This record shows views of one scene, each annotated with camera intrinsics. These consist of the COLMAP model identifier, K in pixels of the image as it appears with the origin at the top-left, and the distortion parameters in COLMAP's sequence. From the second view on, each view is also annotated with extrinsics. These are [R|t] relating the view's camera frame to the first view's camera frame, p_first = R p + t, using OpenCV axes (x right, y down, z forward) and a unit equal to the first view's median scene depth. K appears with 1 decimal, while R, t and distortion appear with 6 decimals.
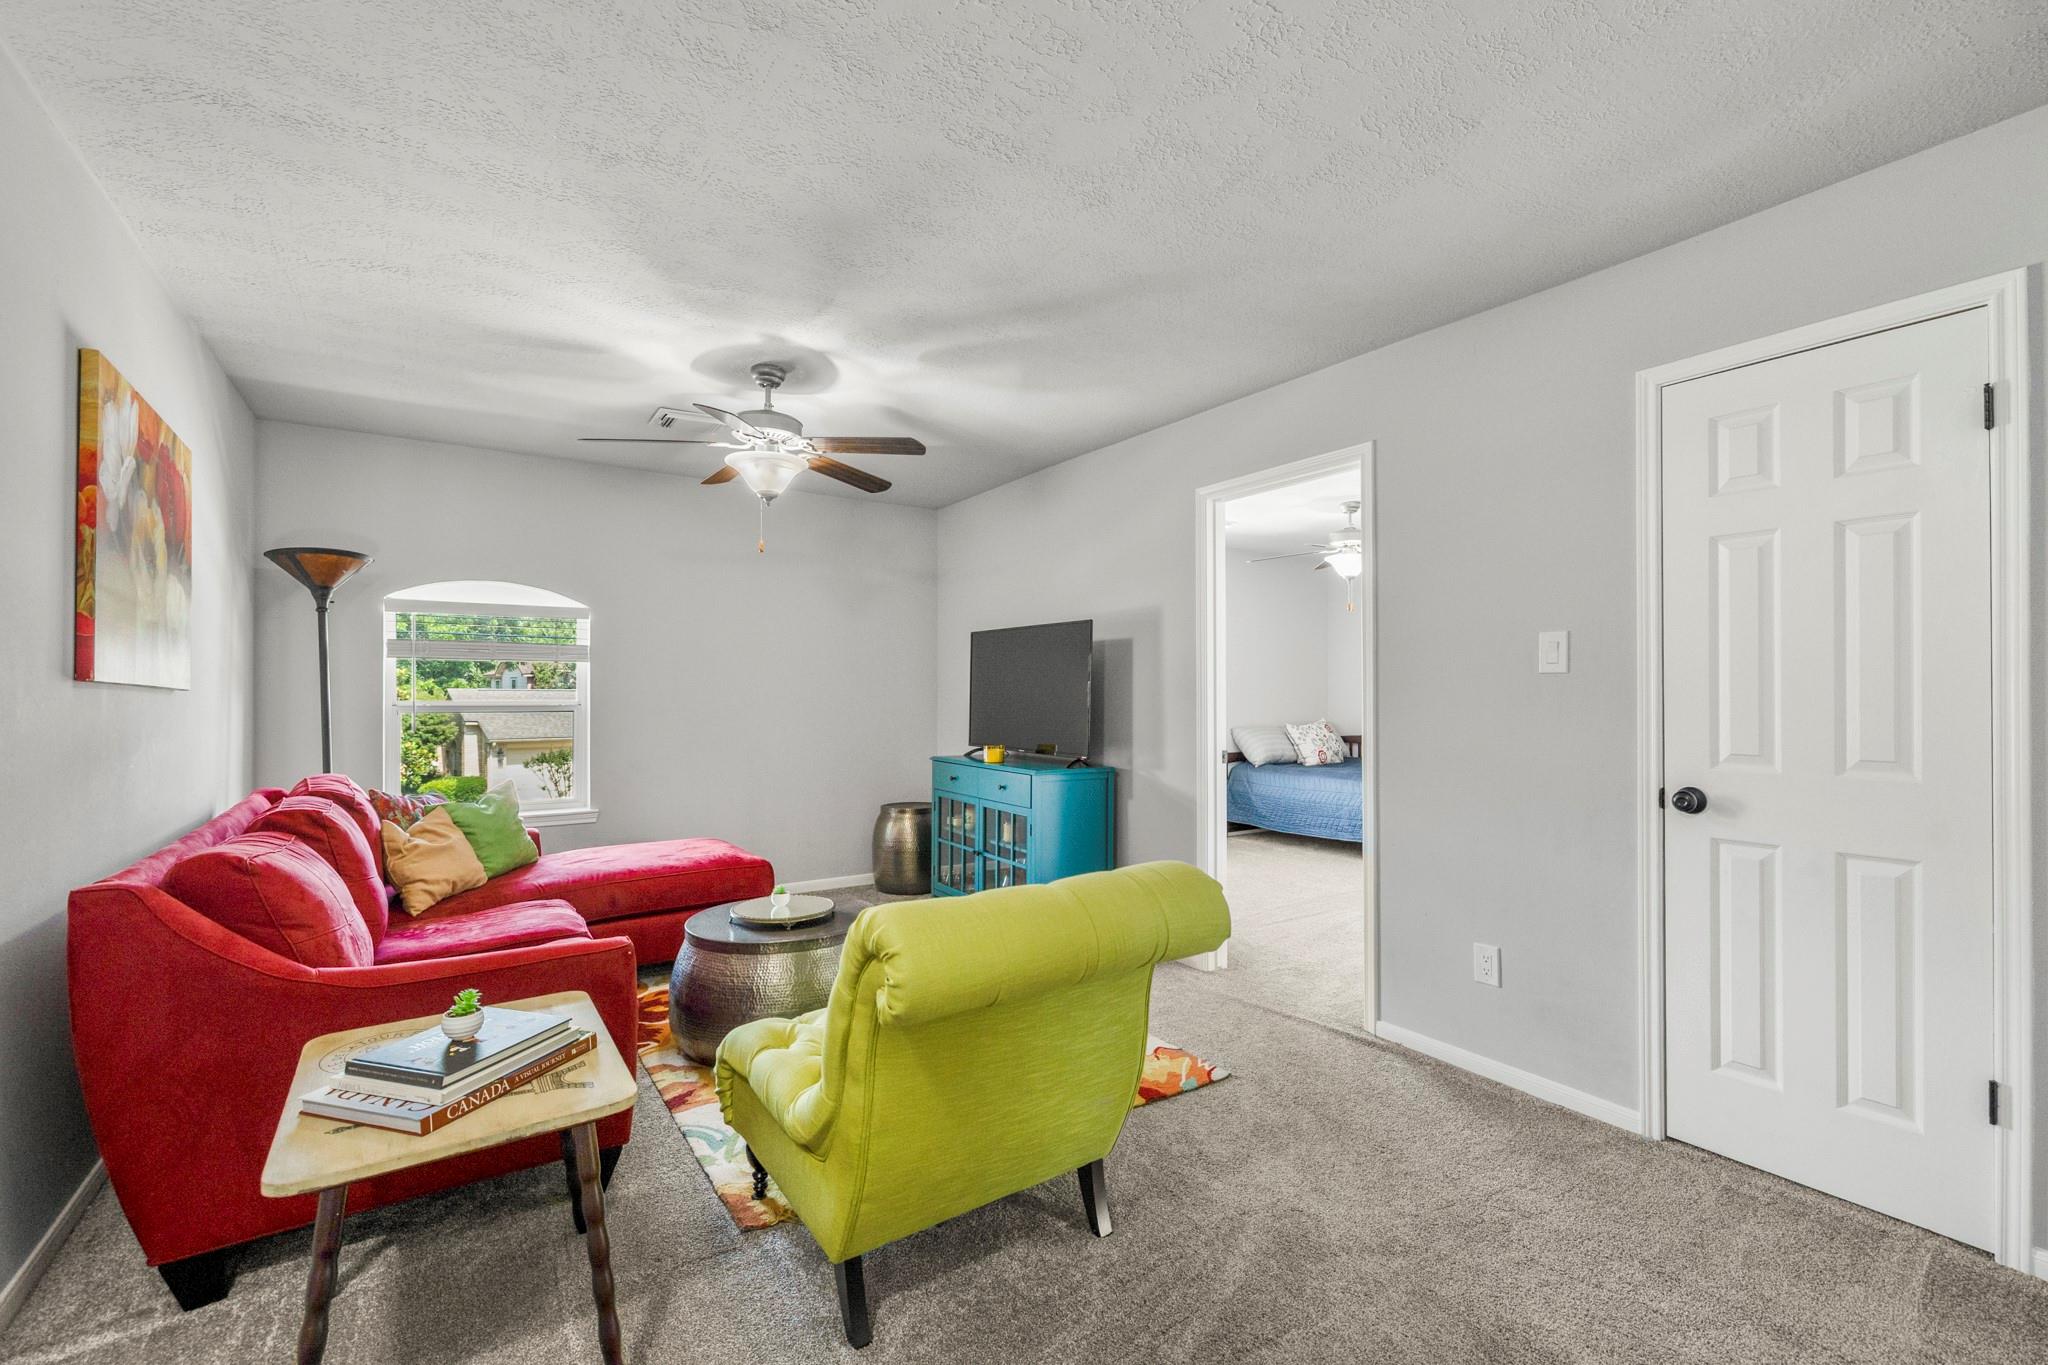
lens RADIAL K [[869.8, 0, 1029.9], [0, 869.8, 680.9], [0, 0, 1]] dist [0.001344, 0.000010]
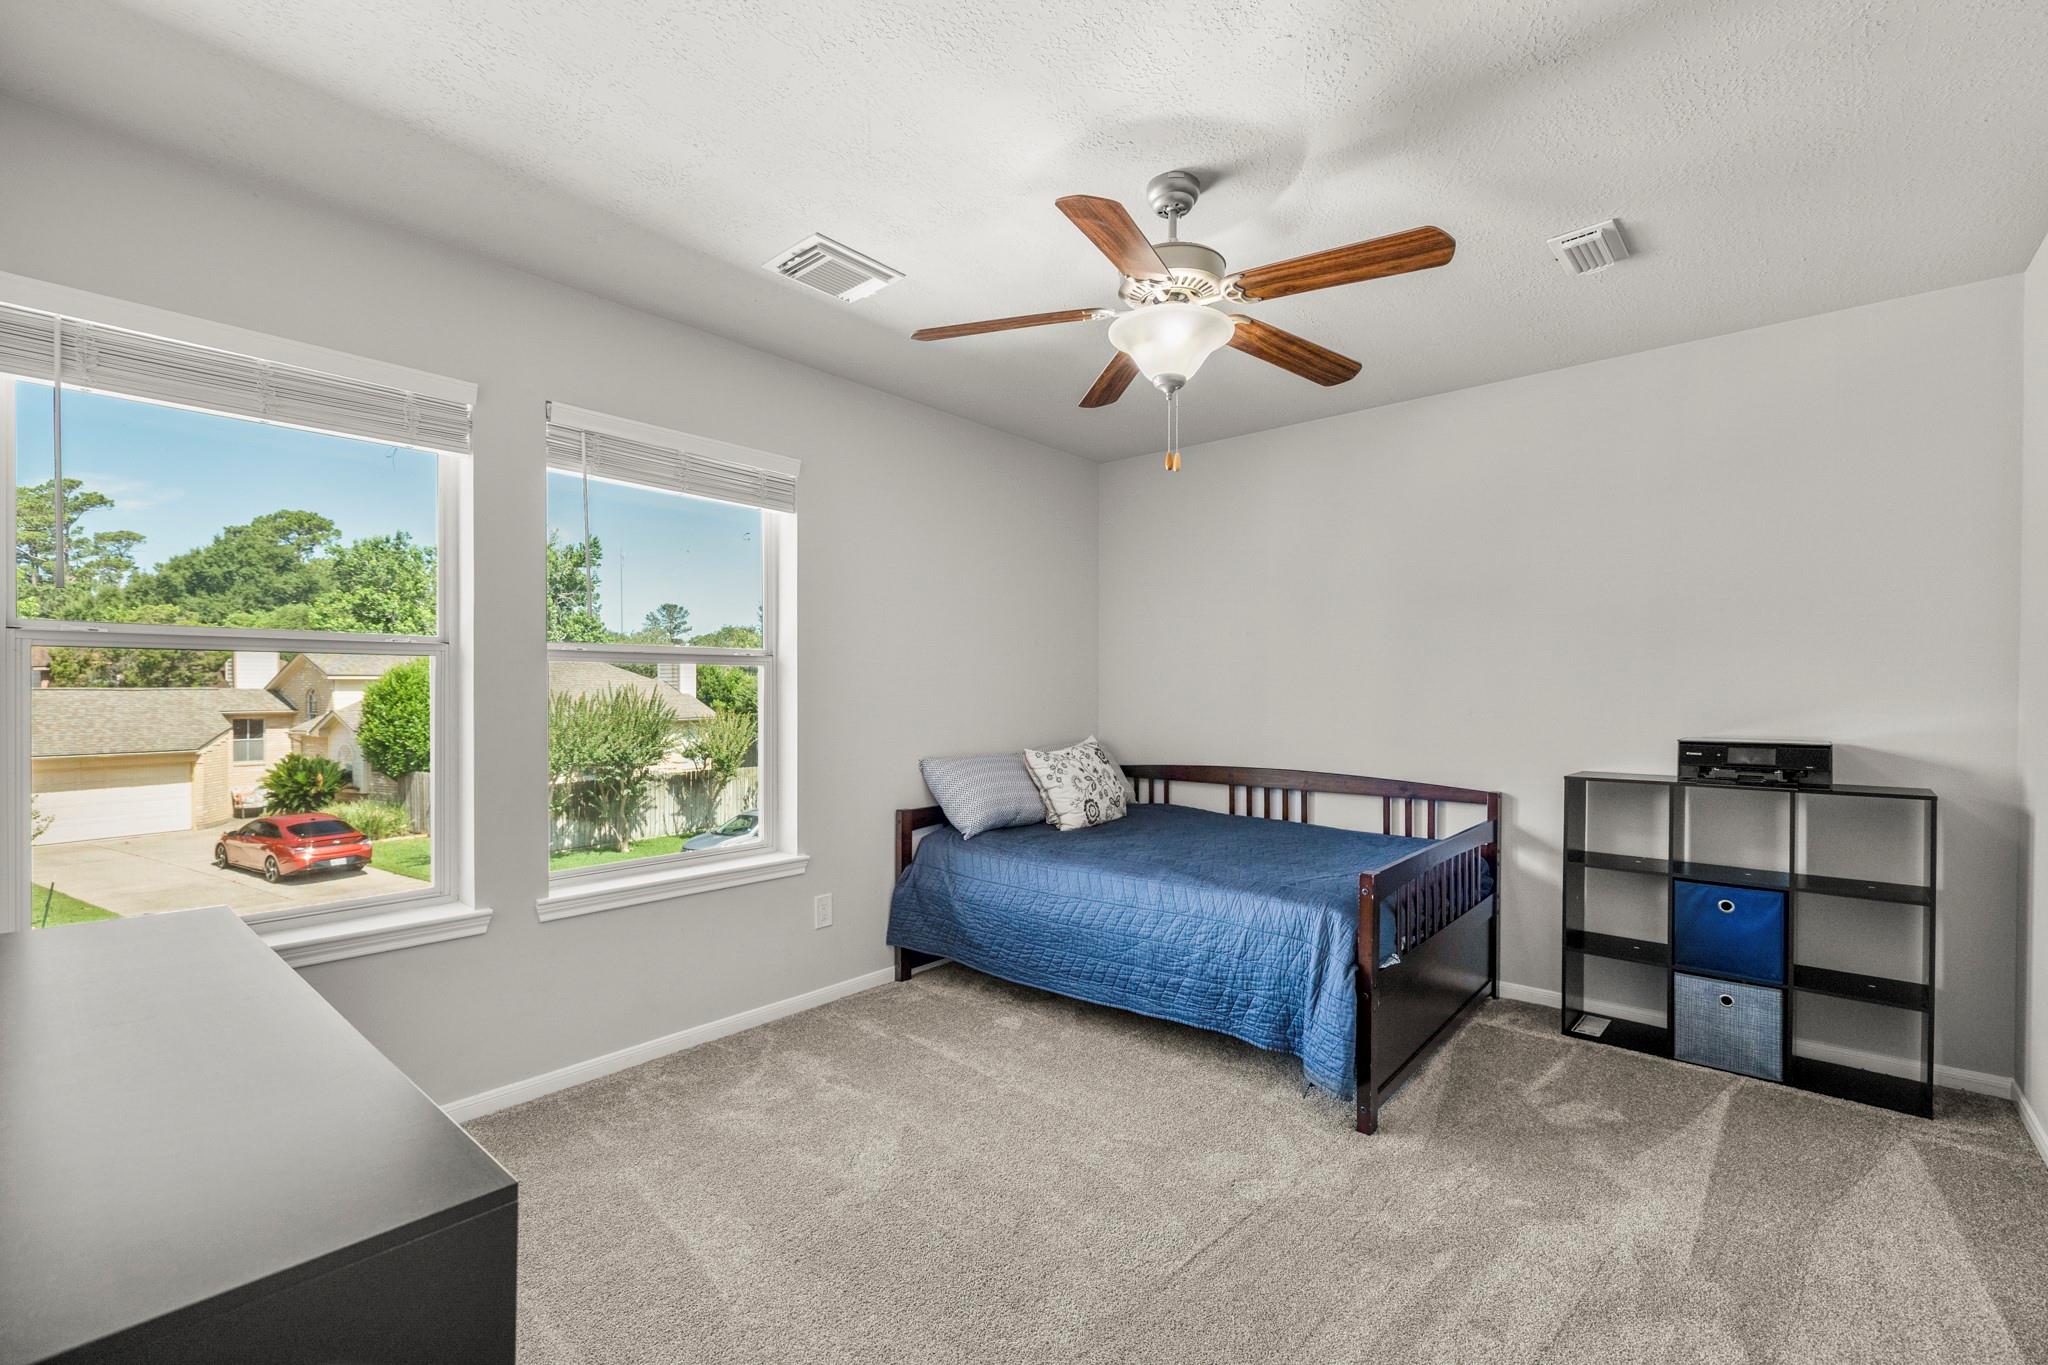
lens RADIAL K [[869.8, 0, 1029.9], [0, 869.8, 680.9], [0, 0, 1]] dist [0.001344, 0.000010]
pose [[0.963957, 0.007119, 0.265962, 0.160997], [-0.006253, 0.999972, -0.004100, 0.011230], [-0.265984, 0.002289, 0.963975, 0.505578]]
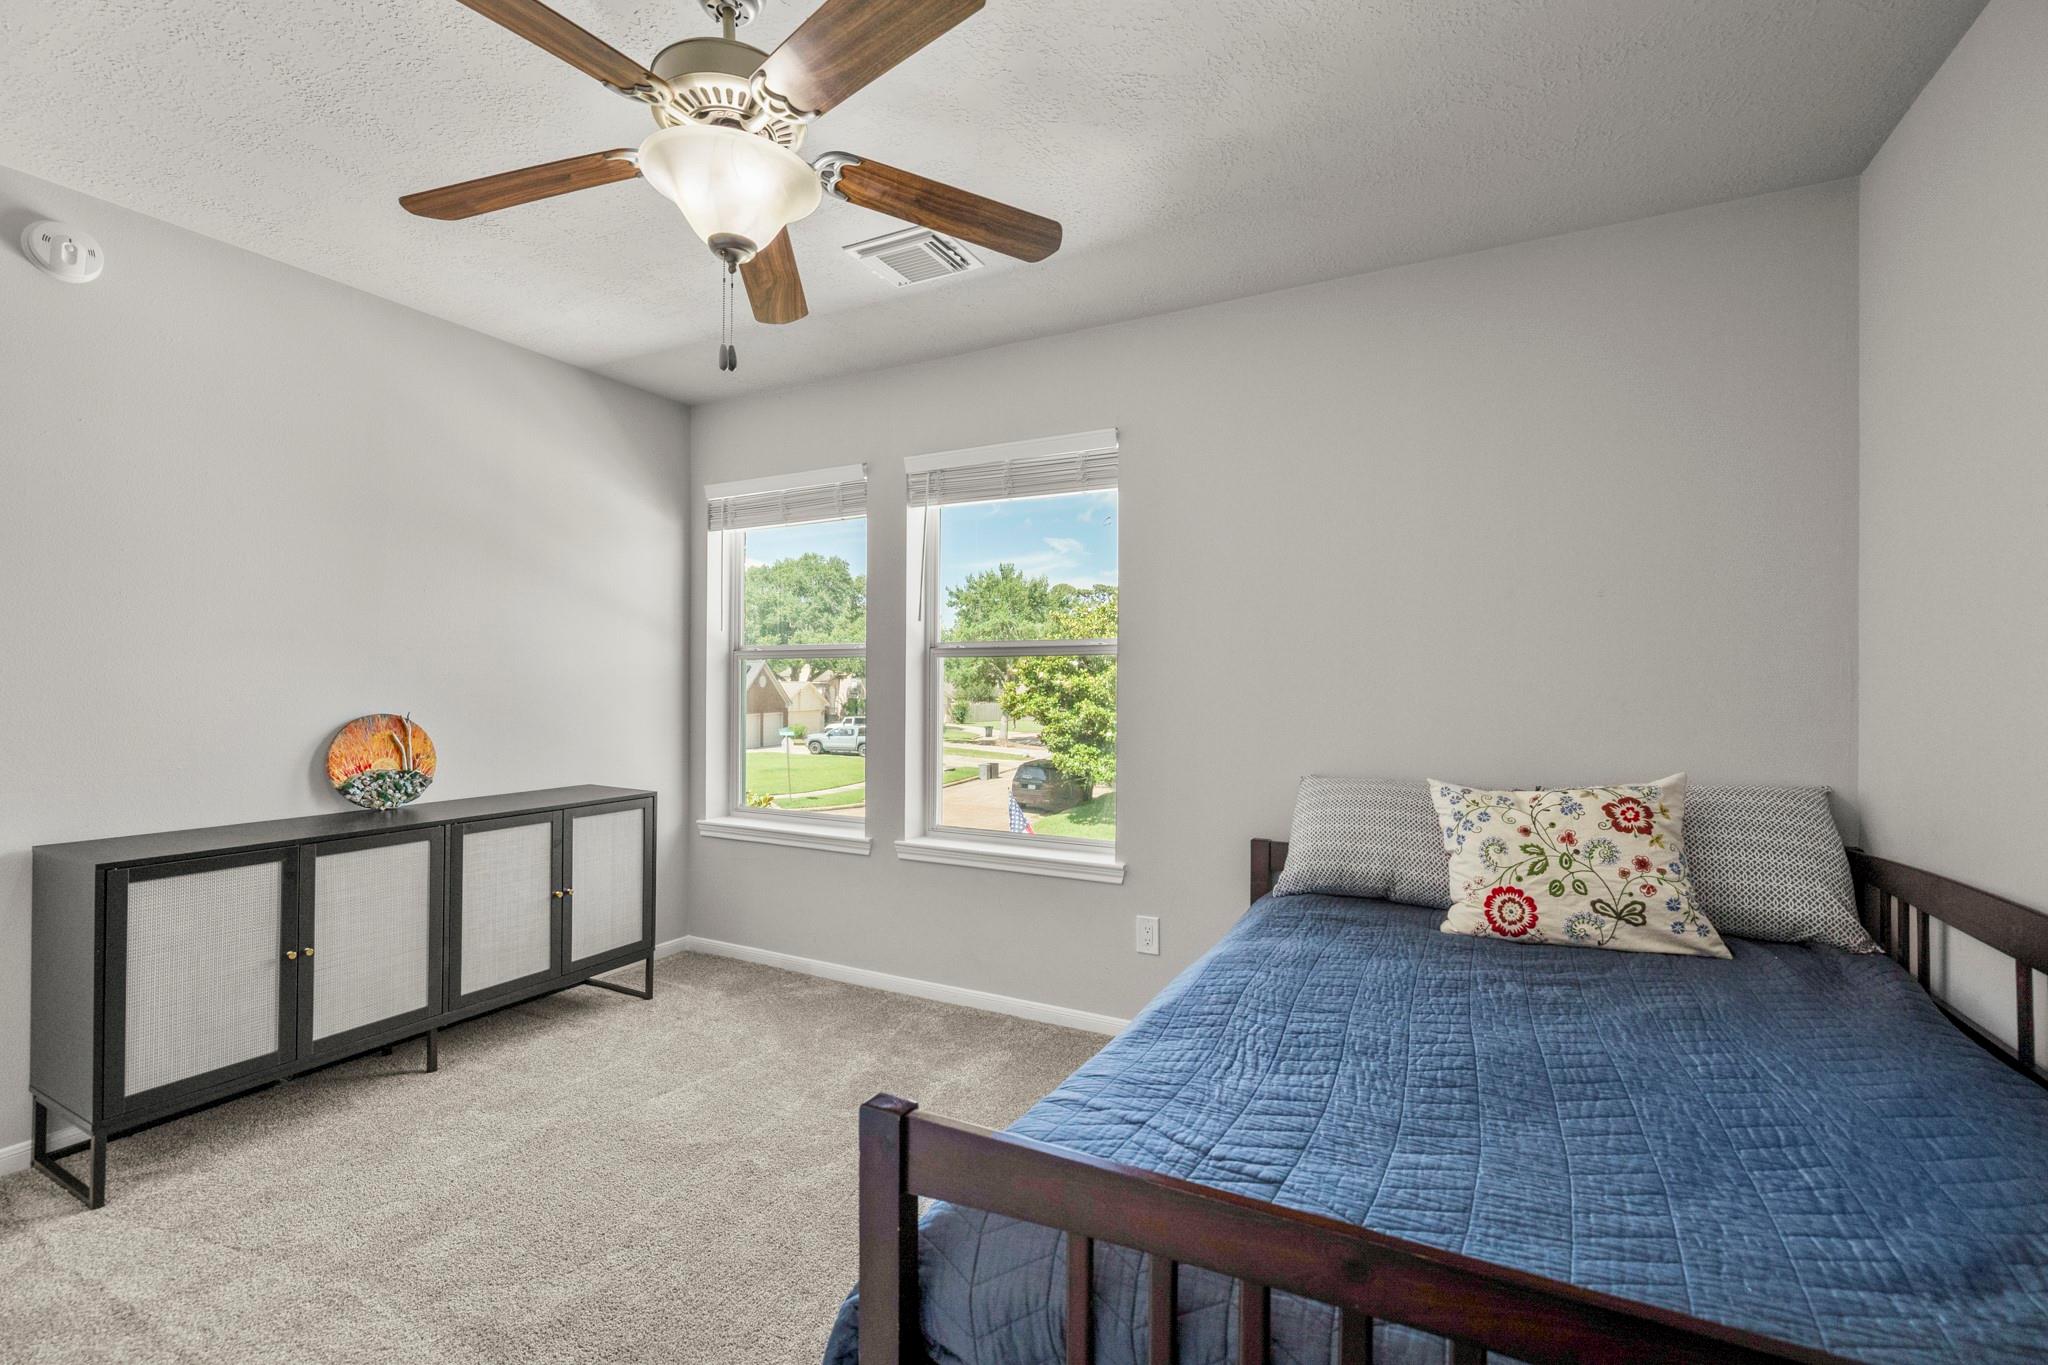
lens RADIAL K [[869.8, 0, 1029.9], [0, 869.8, 680.9], [0, 0, 1]] dist [0.001344, 0.000010]
pose [[0.484477, 0.000121, -0.874804, 0.500103], [0.008719, 0.999950, 0.004967, 0.012438], [0.874761, -0.010034, 0.484451, 0.737153]]
